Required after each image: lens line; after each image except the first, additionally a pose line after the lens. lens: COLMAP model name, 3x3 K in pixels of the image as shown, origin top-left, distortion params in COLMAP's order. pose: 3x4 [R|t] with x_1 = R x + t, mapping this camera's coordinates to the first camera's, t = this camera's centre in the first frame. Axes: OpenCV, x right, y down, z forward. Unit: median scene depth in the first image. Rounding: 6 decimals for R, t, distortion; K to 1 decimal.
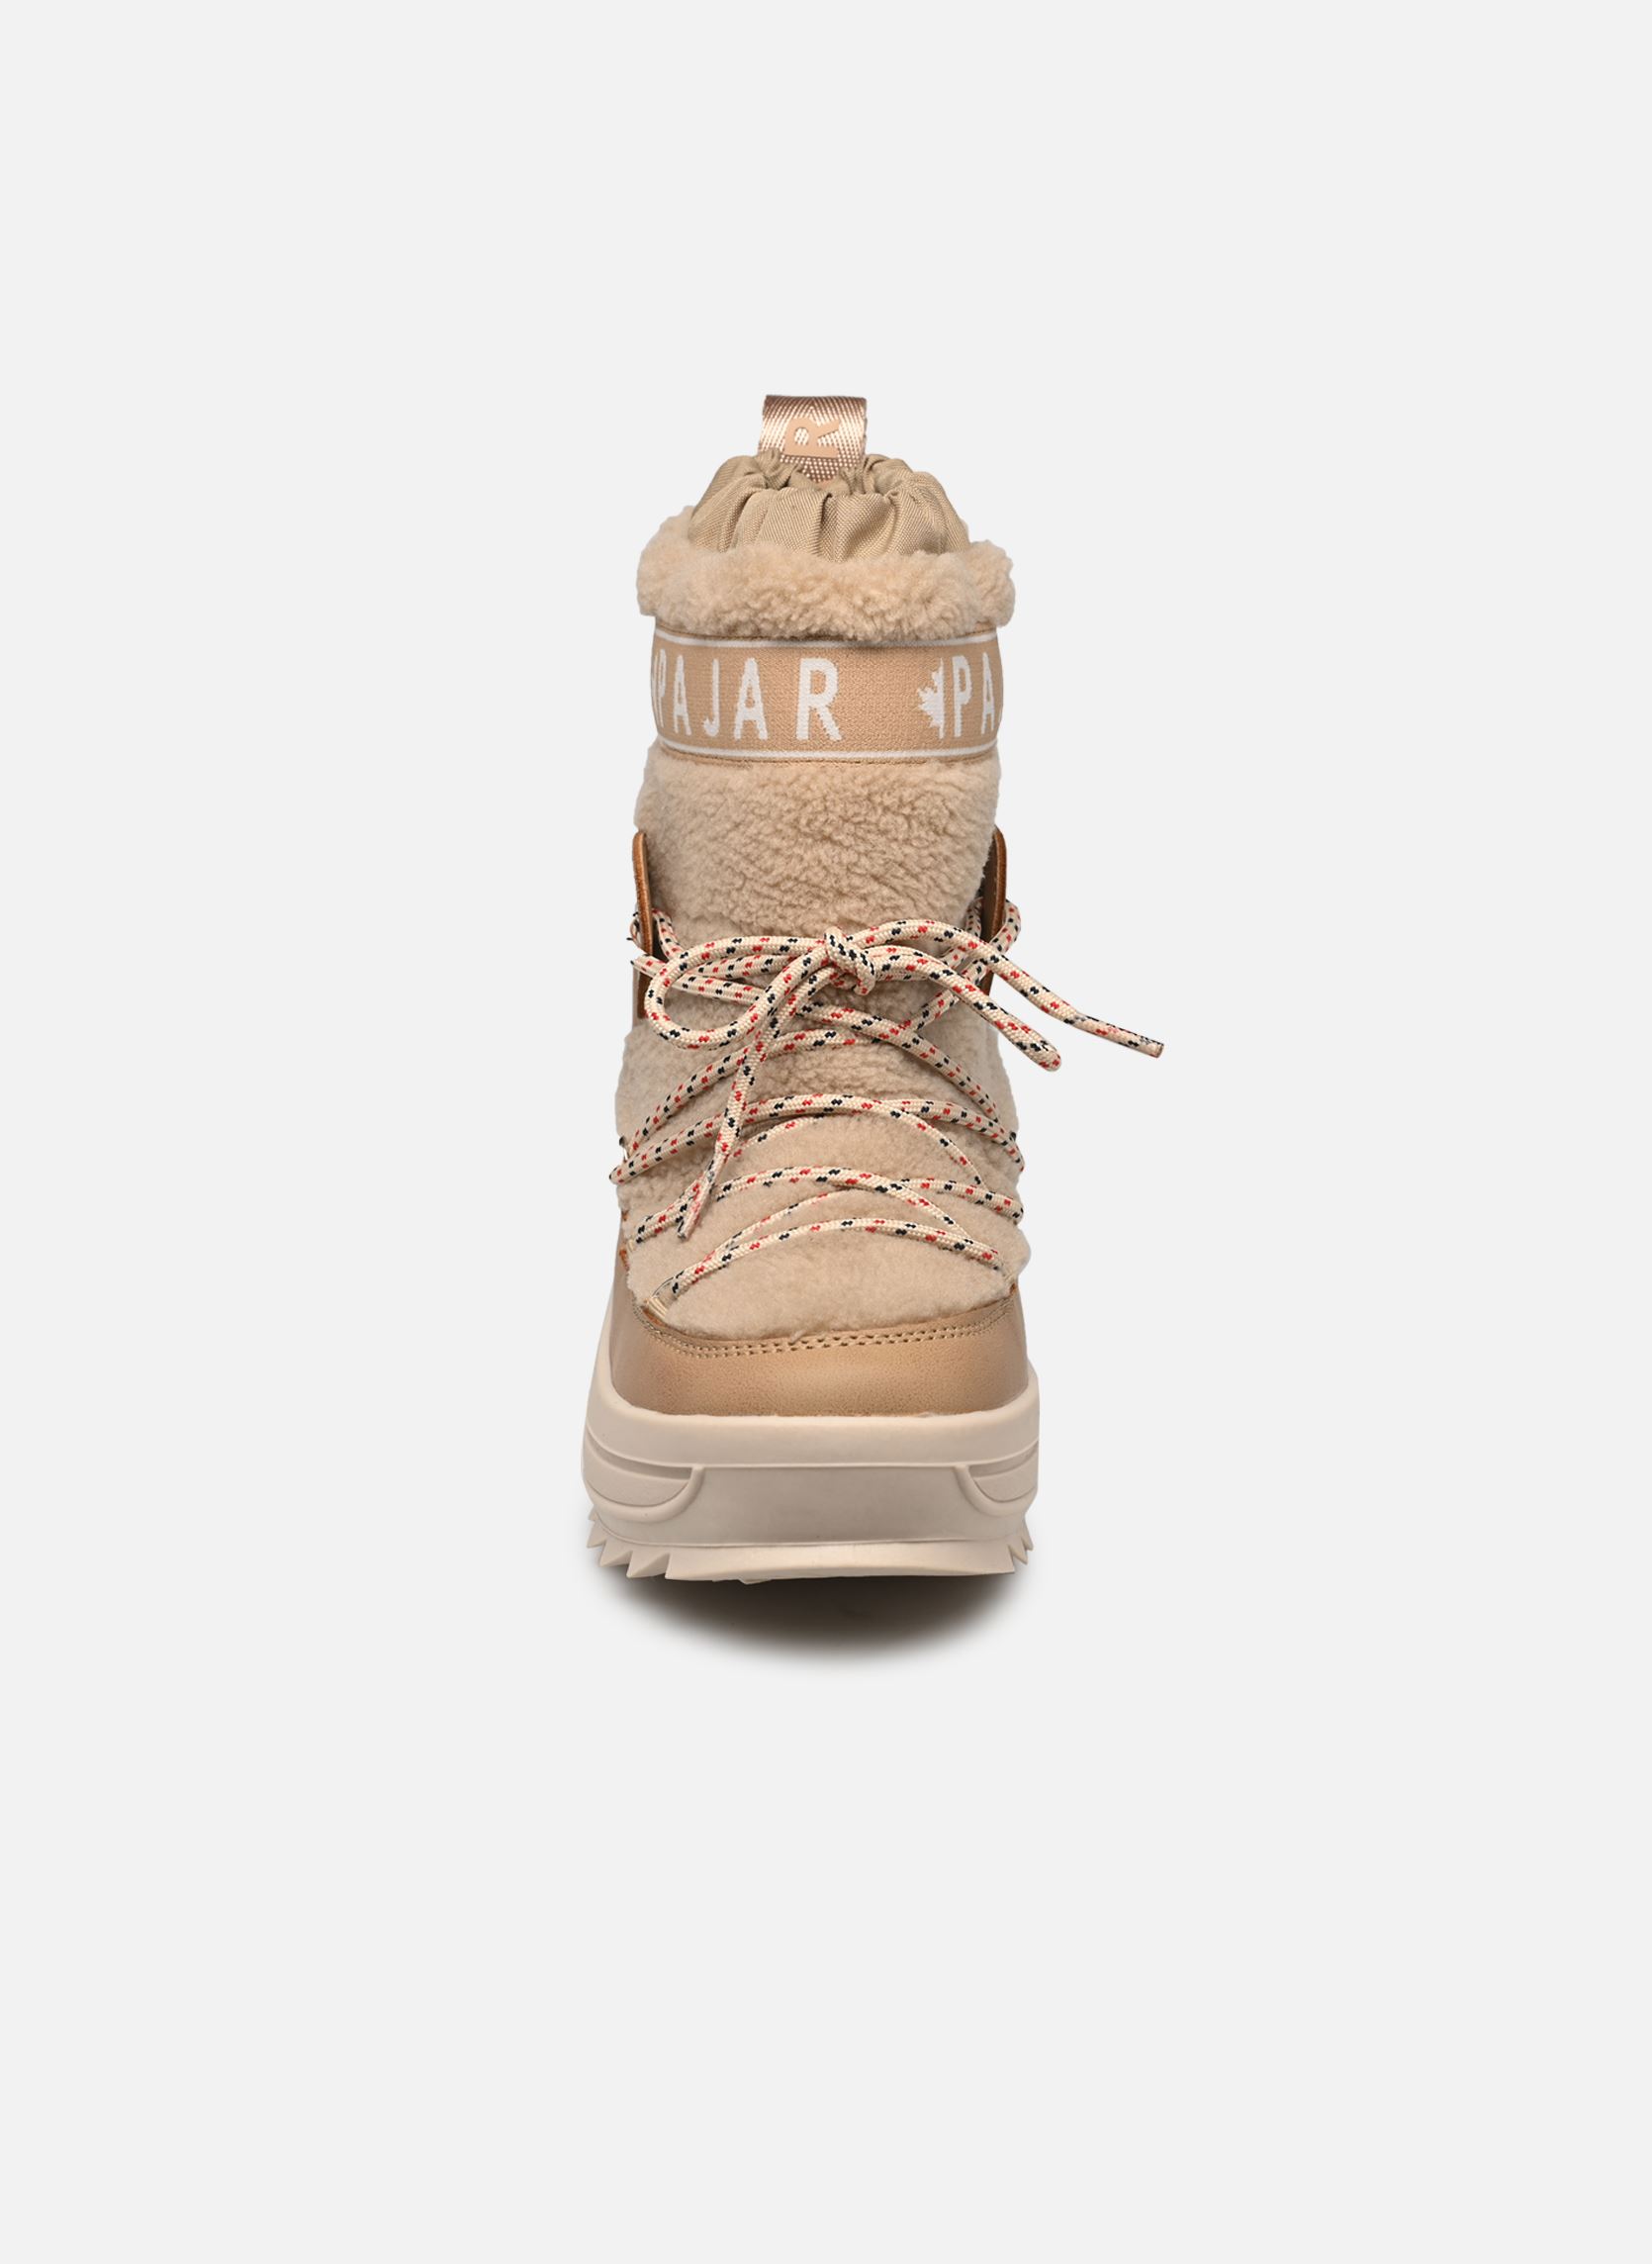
lens RADIAL K [[6287.4, 0, 826.0], [0, 6287.4, 1132.0], [0, 0, 1]] dist [-0.379665, -0.404689]
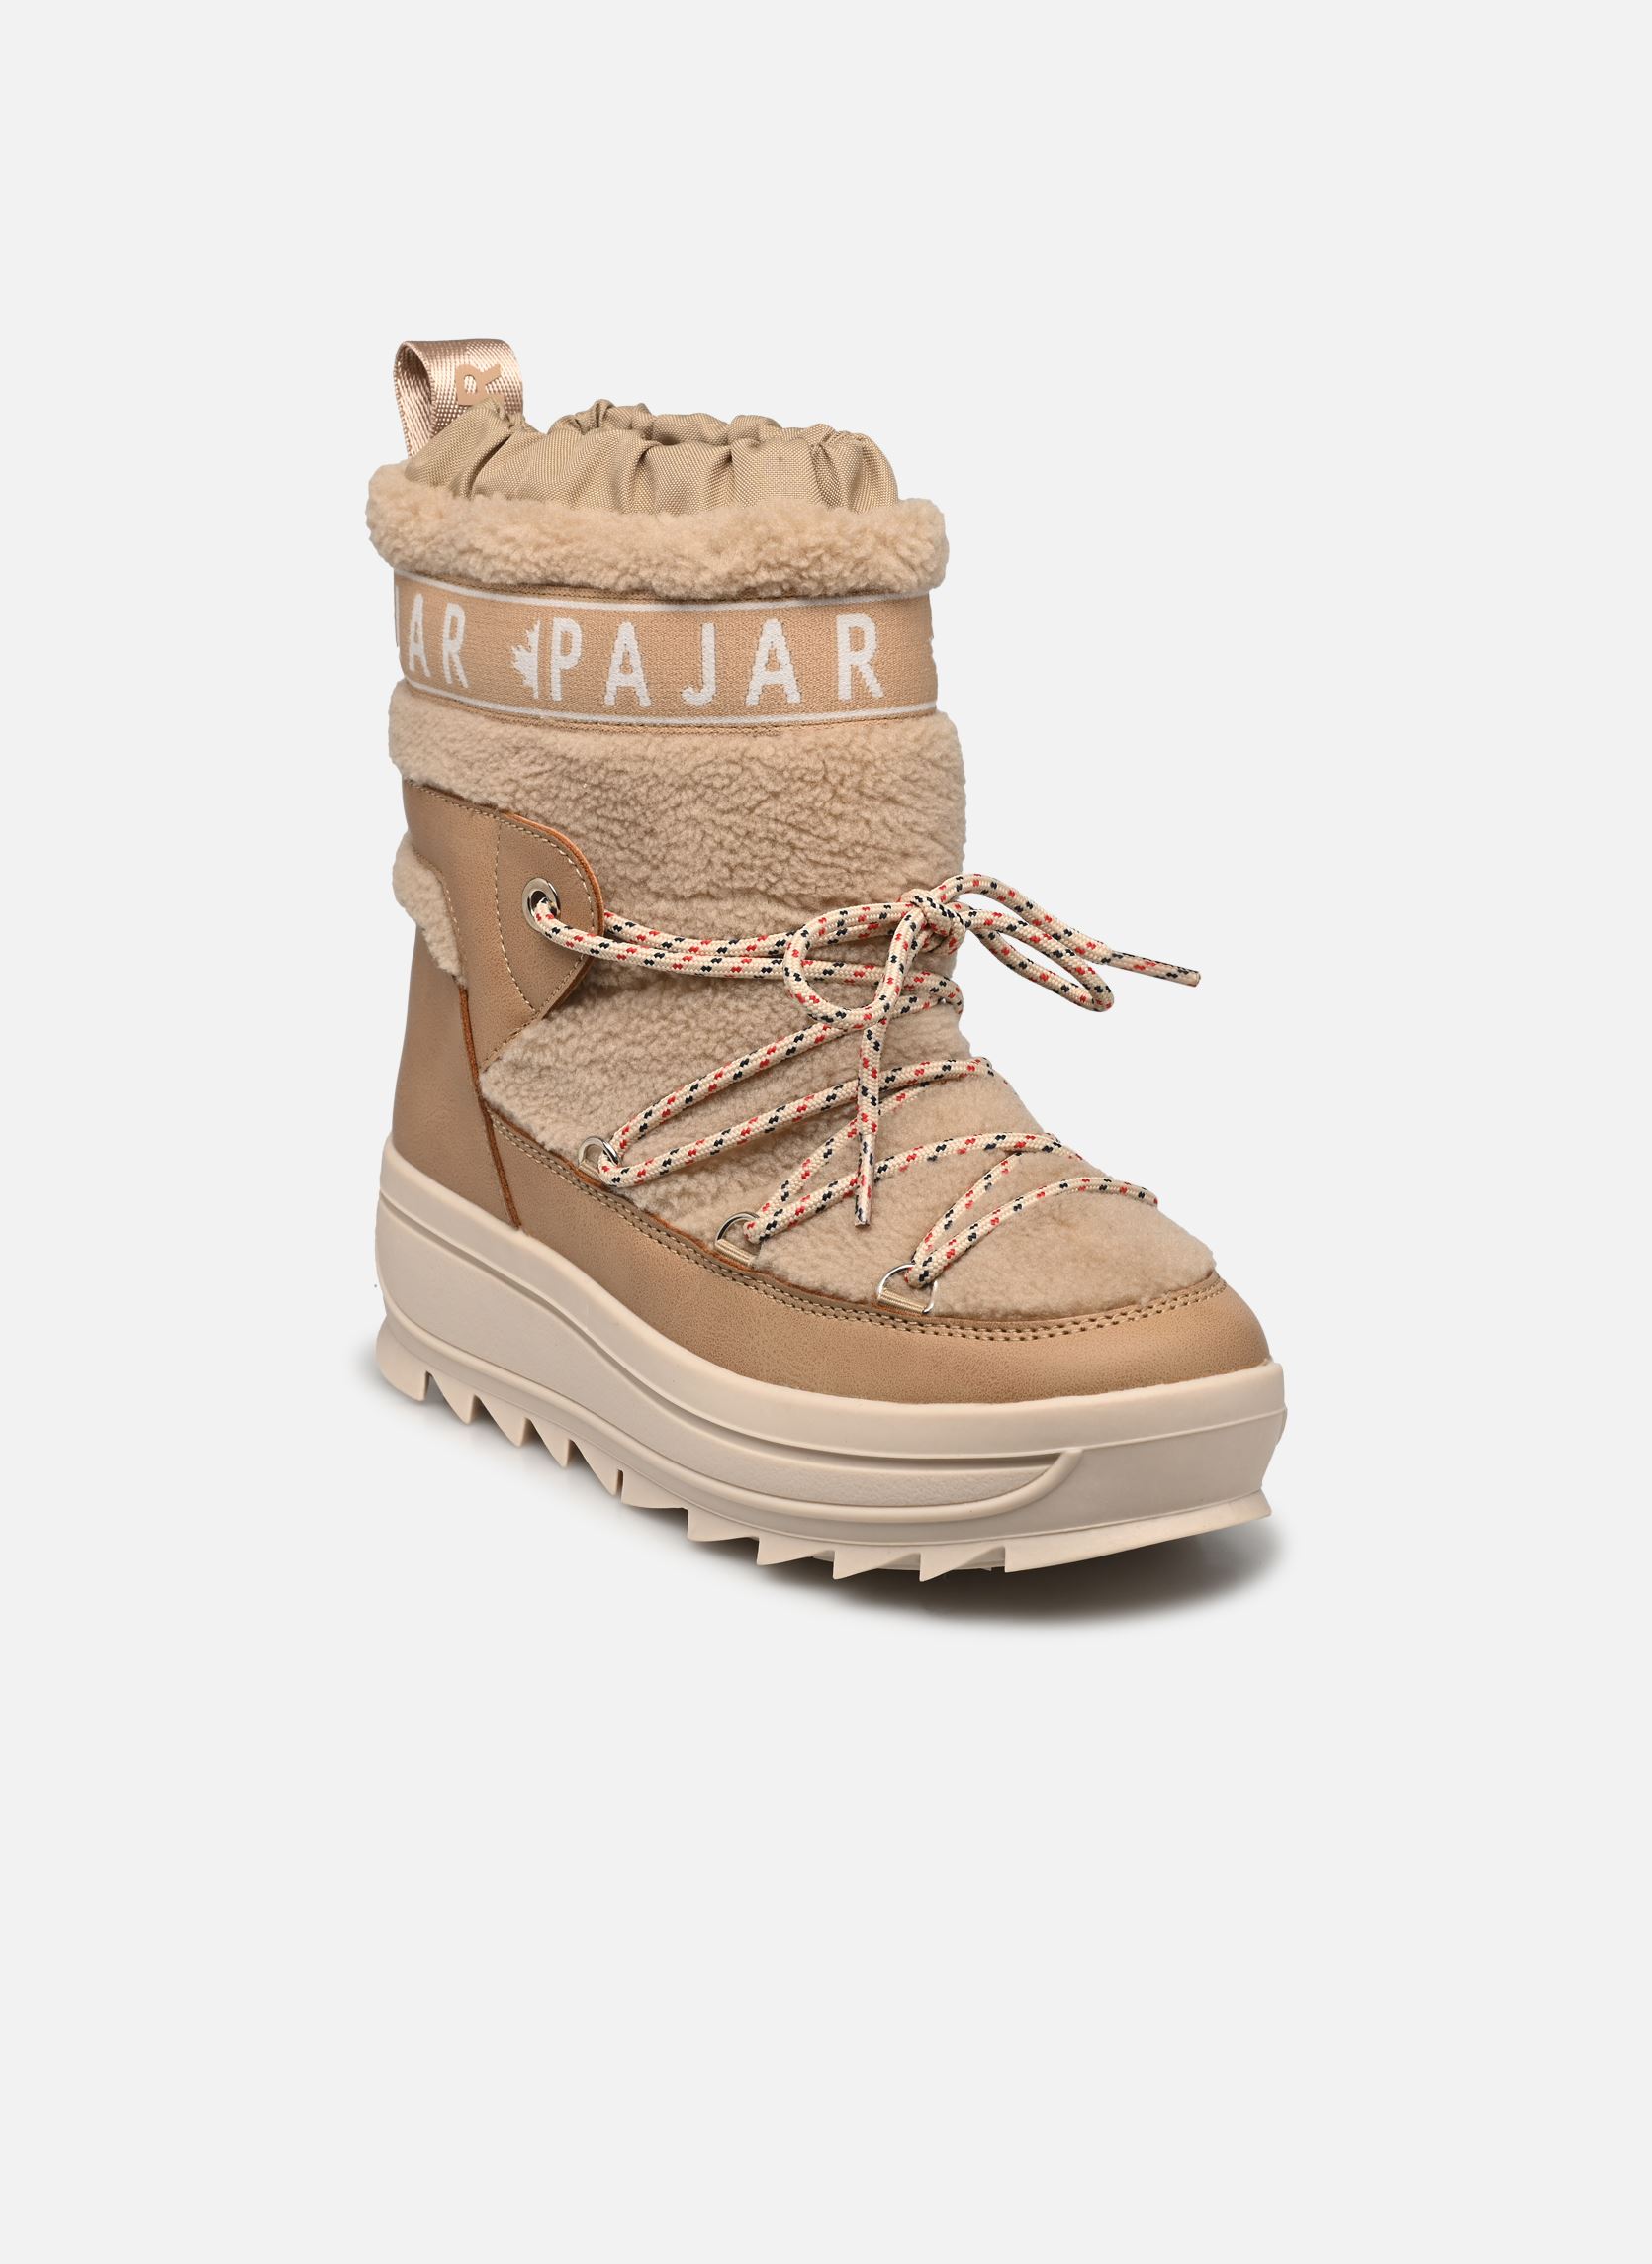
lens RADIAL K [[6287.4, 0, 826.0], [0, 6287.4, 1132.0], [0, 0, 1]] dist [-0.379665, -0.404689]
pose [[0.775372, -0.120378, 0.619926, -0.612199], [0.107241, 0.992505, 0.058595, -0.053467], [-0.622333, 0.021048, 0.782470, 0.249775]]
